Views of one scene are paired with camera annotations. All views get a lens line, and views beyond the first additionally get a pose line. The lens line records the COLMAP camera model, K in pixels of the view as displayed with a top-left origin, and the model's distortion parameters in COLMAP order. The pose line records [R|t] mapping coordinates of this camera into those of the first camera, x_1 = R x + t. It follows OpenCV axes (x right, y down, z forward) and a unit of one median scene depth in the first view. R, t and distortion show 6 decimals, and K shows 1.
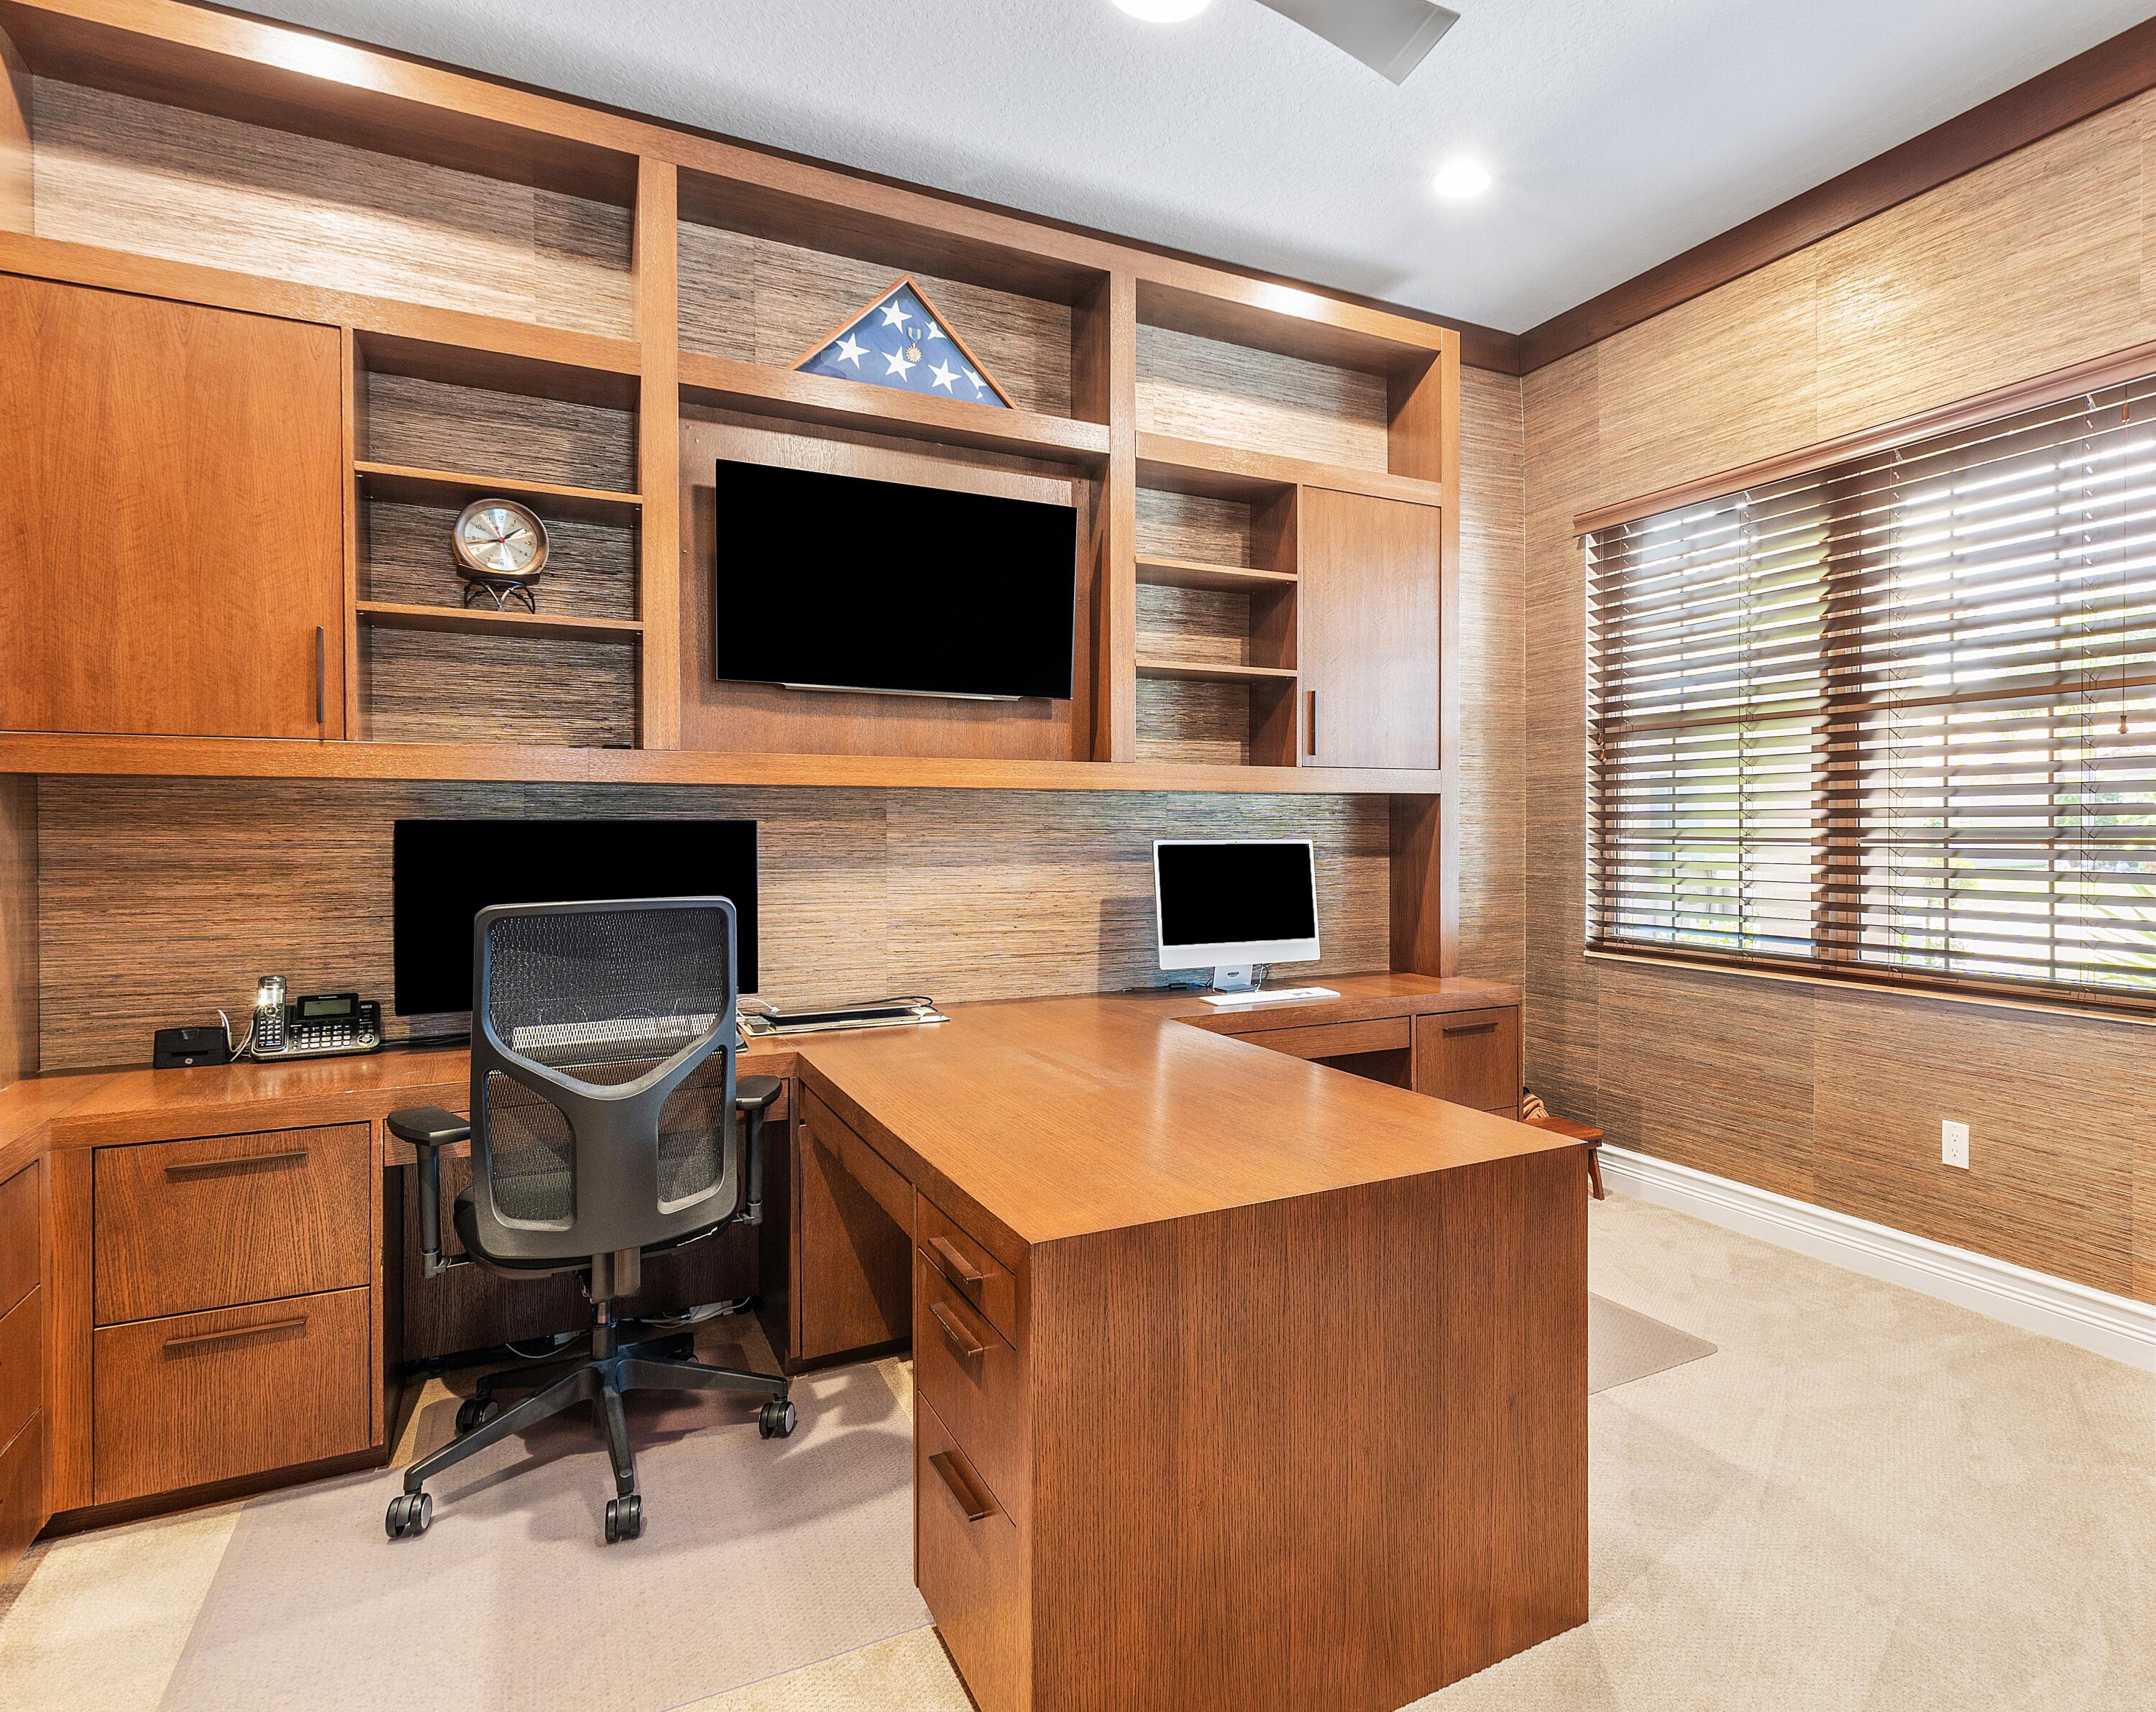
lens RADIAL K [[1051.1, 0, 1081.2], [0, 1051.1, 827.9], [0, 0, 1]] dist [0.005593, -0.000664]
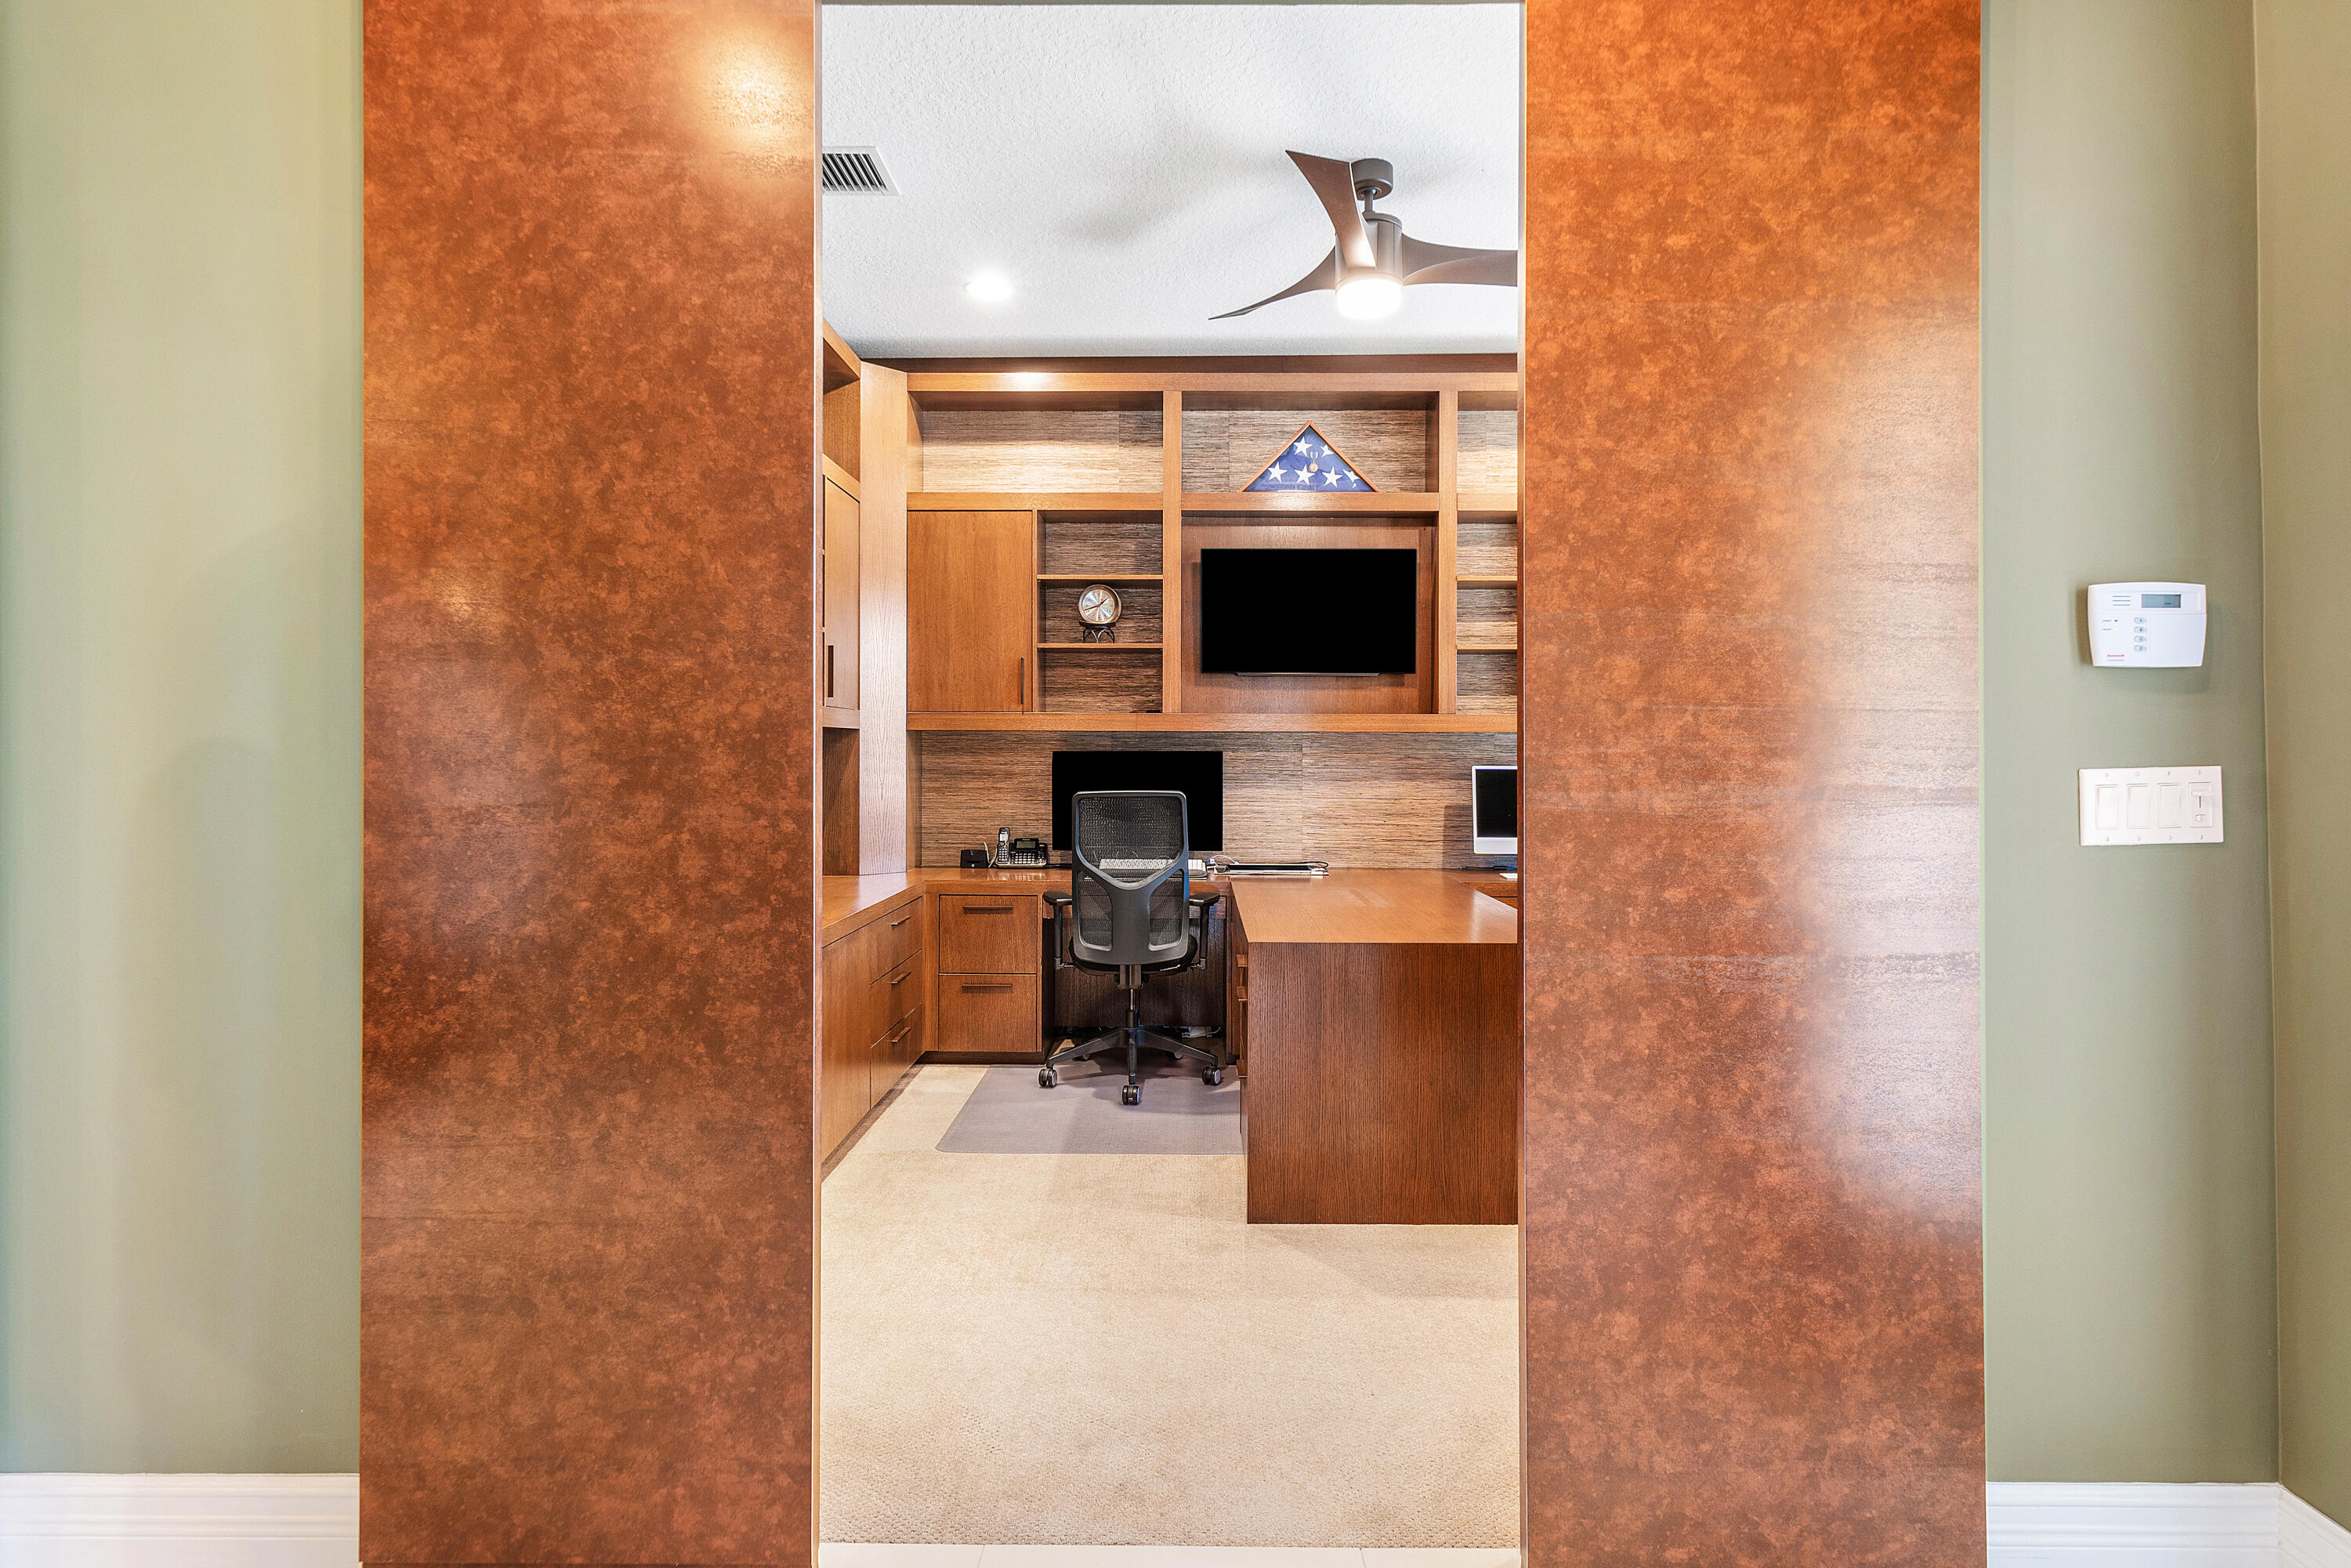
lens RADIAL K [[1142.5, 0, 1163.6], [0, 1142.5, 731.6], [0, 0, 1]] dist [0.001623, -0.000519]
pose [[0.847844, -0.006035, -0.530211, 0.635590], [-0.004480, 0.999818, -0.018544, -0.005117], [0.530226, 0.018098, 0.847663, -0.680520]]
